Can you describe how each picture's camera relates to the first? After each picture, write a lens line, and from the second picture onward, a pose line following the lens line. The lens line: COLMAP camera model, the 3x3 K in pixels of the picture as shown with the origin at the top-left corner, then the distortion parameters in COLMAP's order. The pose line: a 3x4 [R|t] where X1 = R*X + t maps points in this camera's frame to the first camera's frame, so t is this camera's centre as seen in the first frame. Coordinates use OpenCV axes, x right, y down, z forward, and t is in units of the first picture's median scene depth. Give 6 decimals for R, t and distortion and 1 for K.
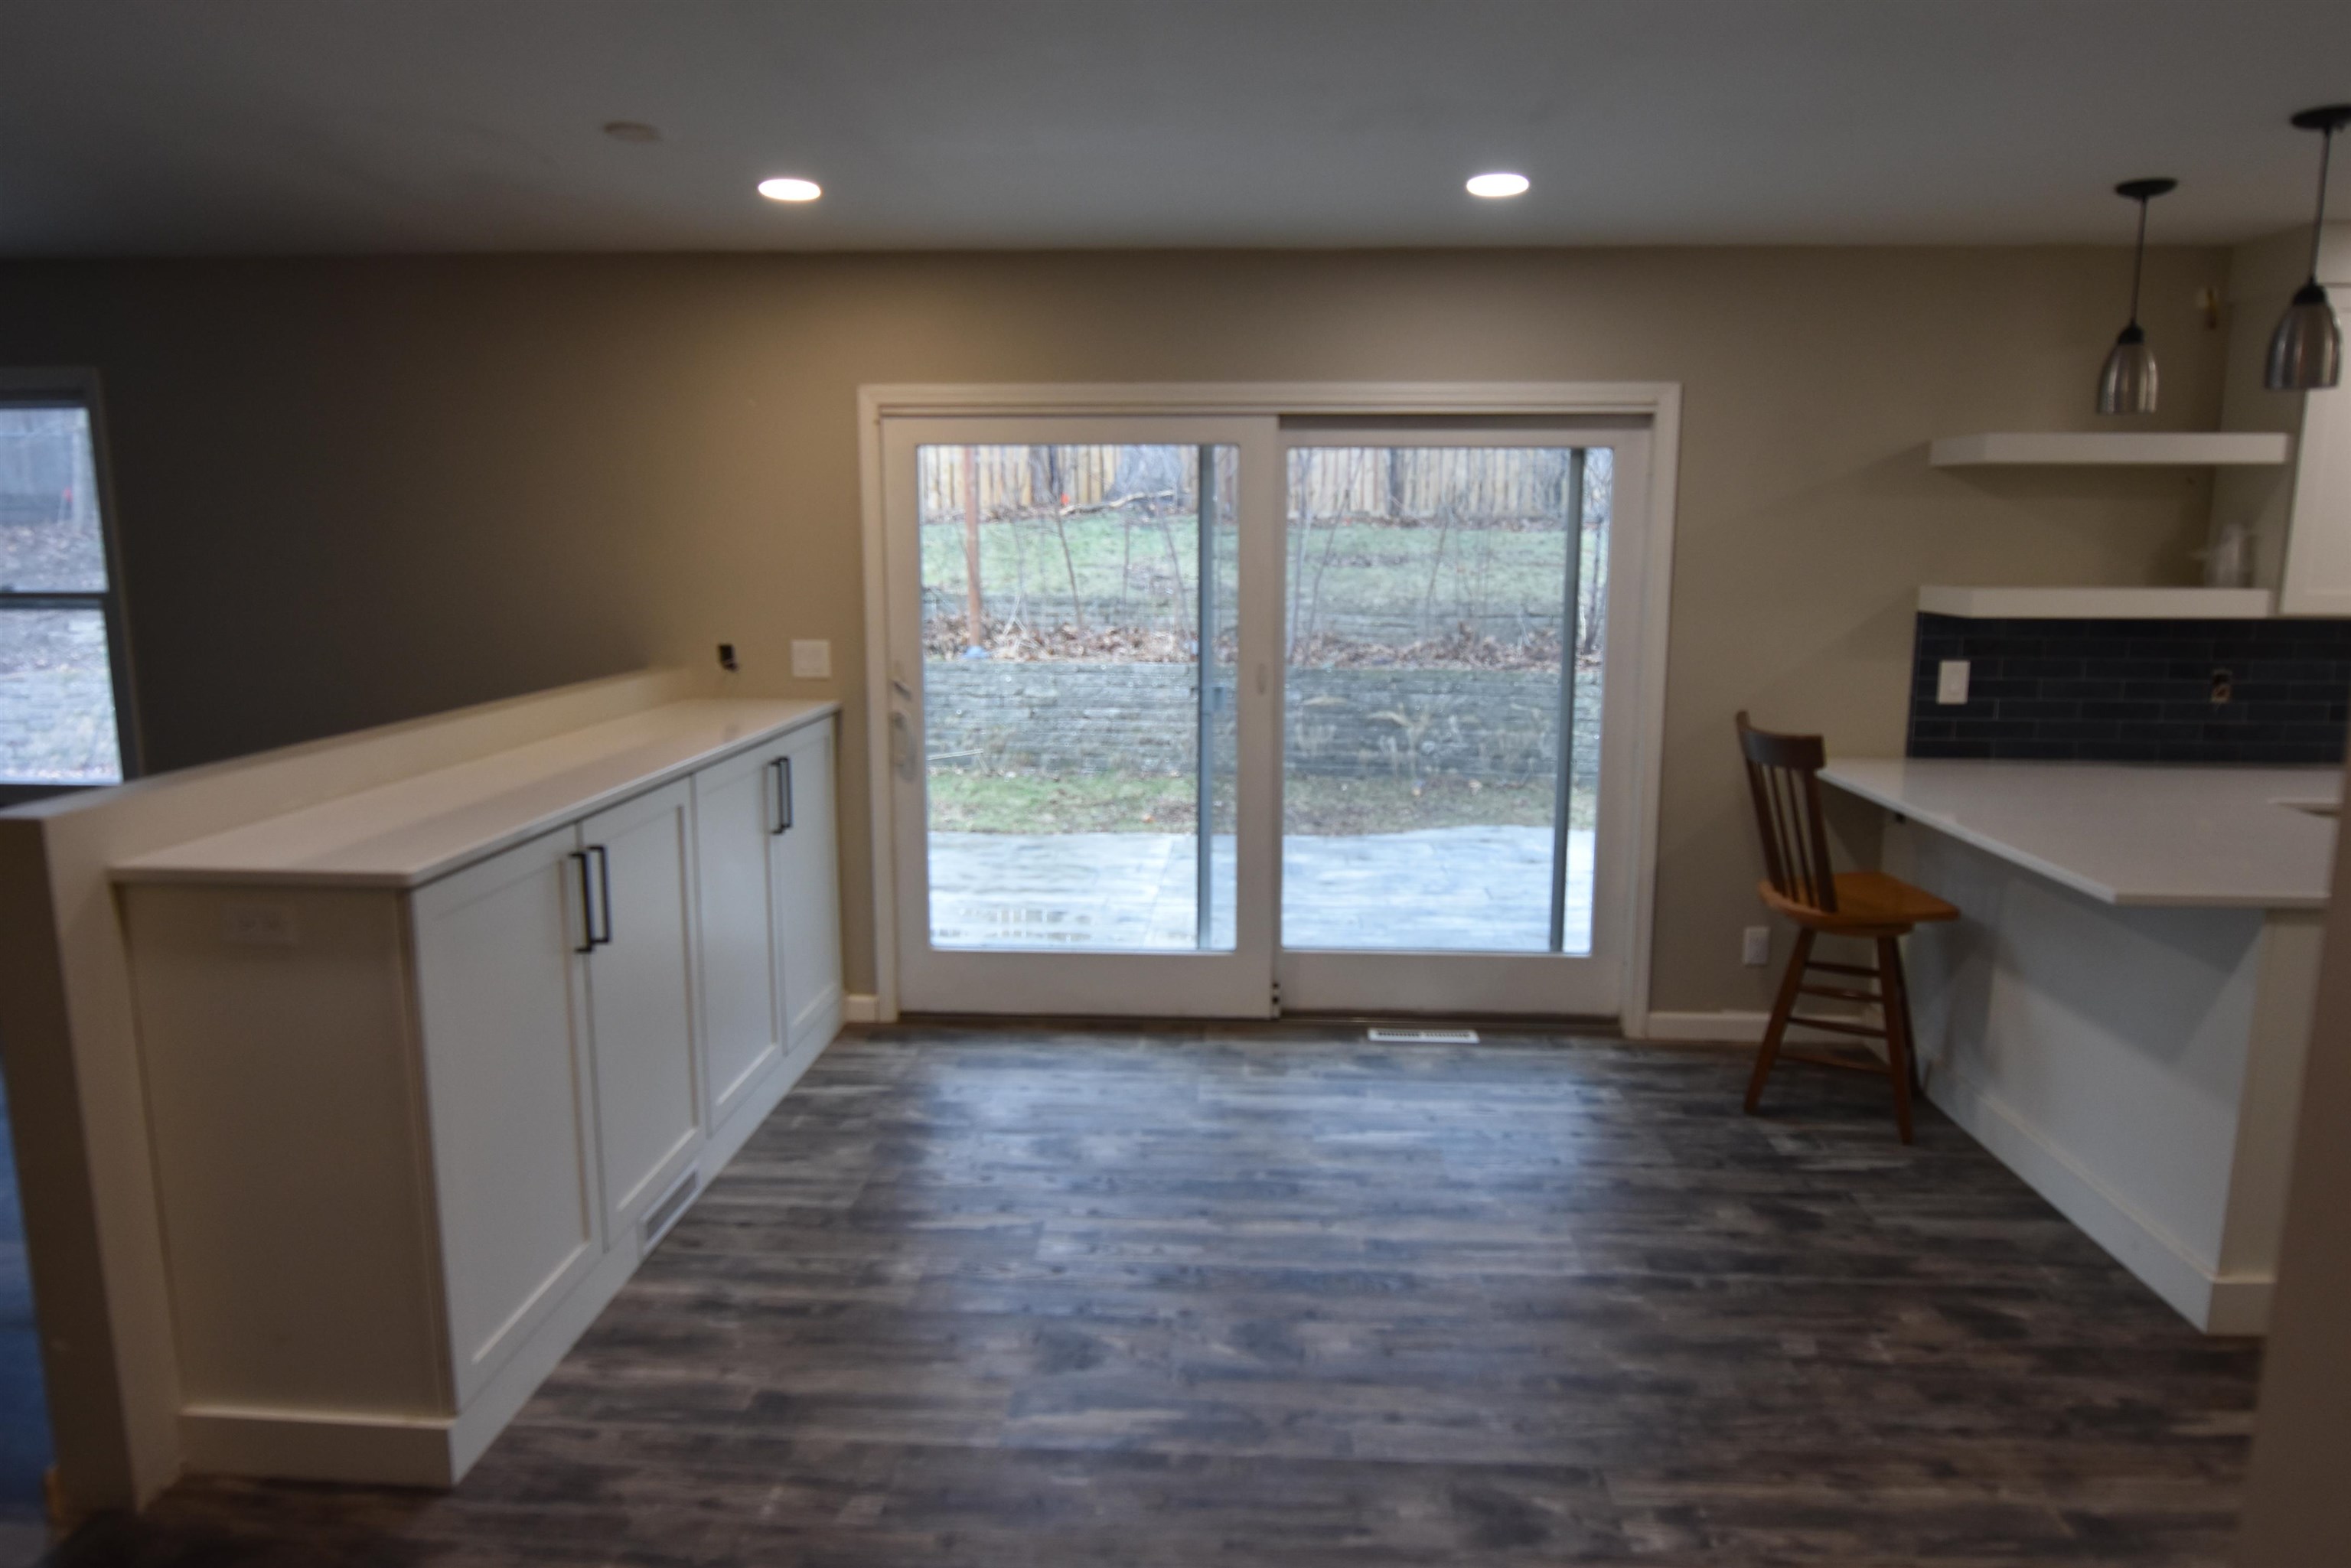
lens RADIAL K [[1443.6, 0, 1189.8], [0, 1443.6, 764.8], [0, 0, 1]] dist [-0.008357, -0.007629]
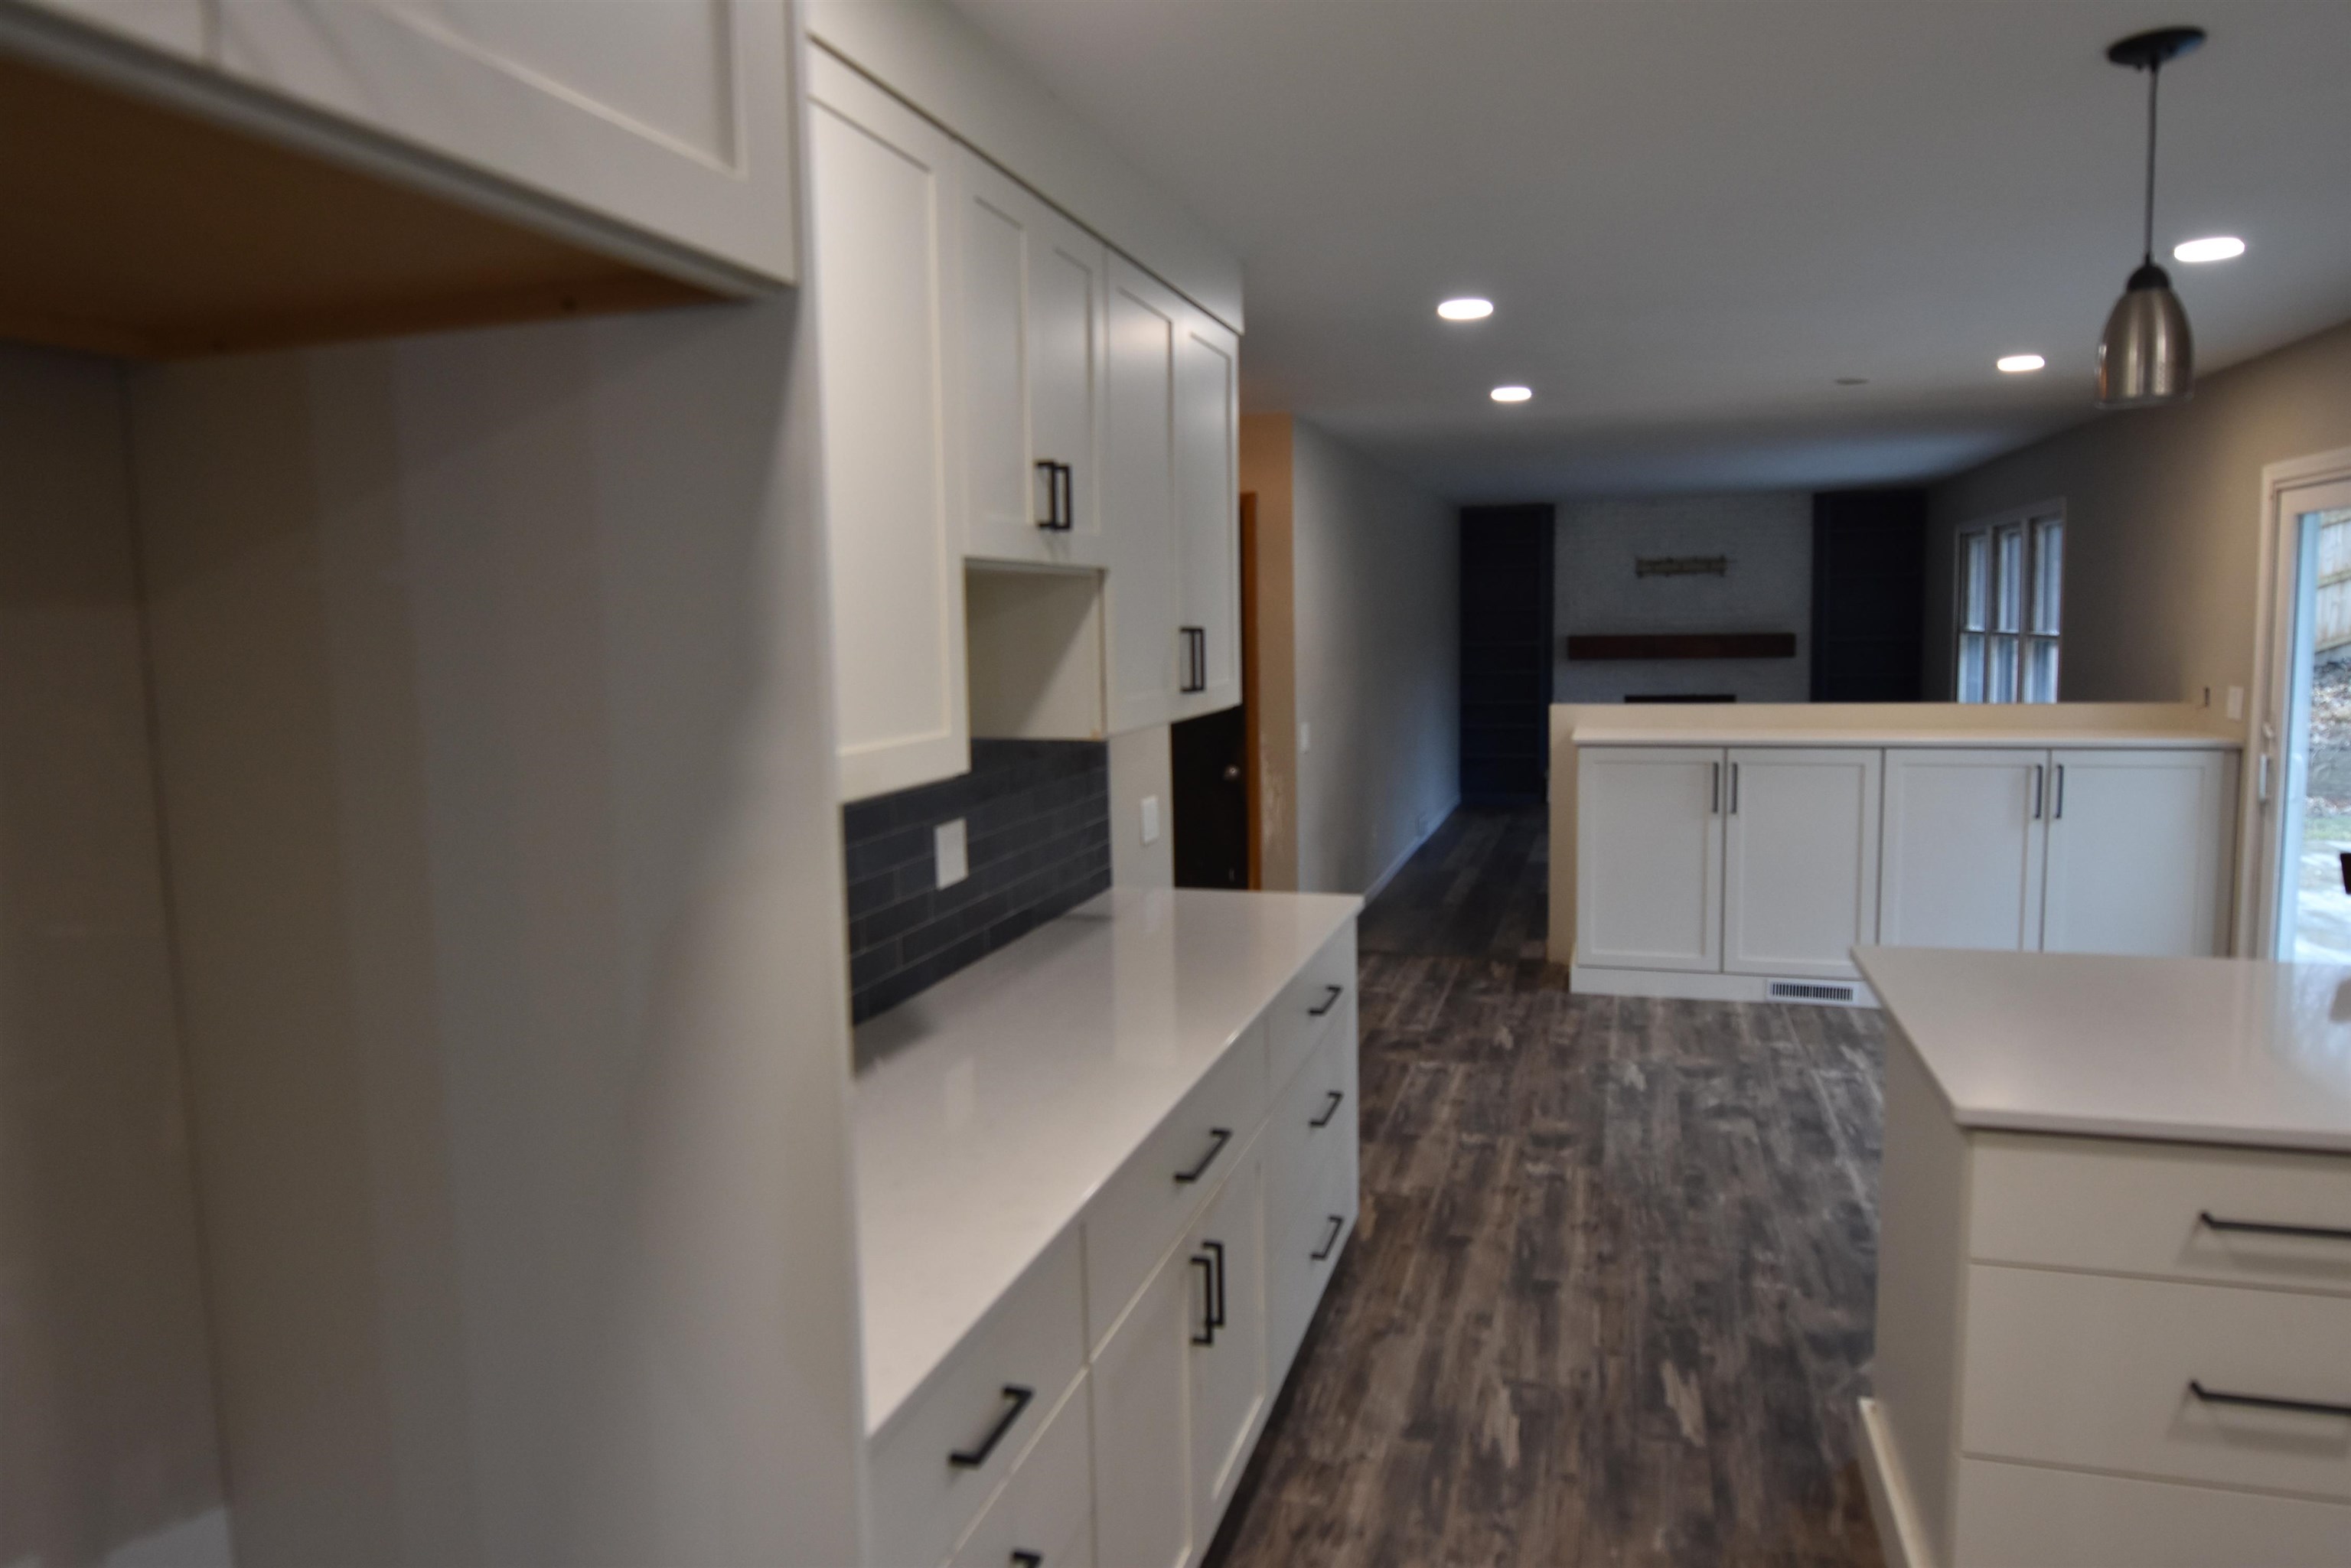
lens RADIAL K [[1443.6, 0, 1189.8], [0, 1443.6, 764.8], [0, 0, 1]] dist [-0.008357, -0.007629]
pose [[-0.247822, 0.101289, -0.963496, 1.829564], [-0.129127, 0.982193, 0.136467, -0.124709], [0.960162, 0.158233, -0.230330, 0.798774]]
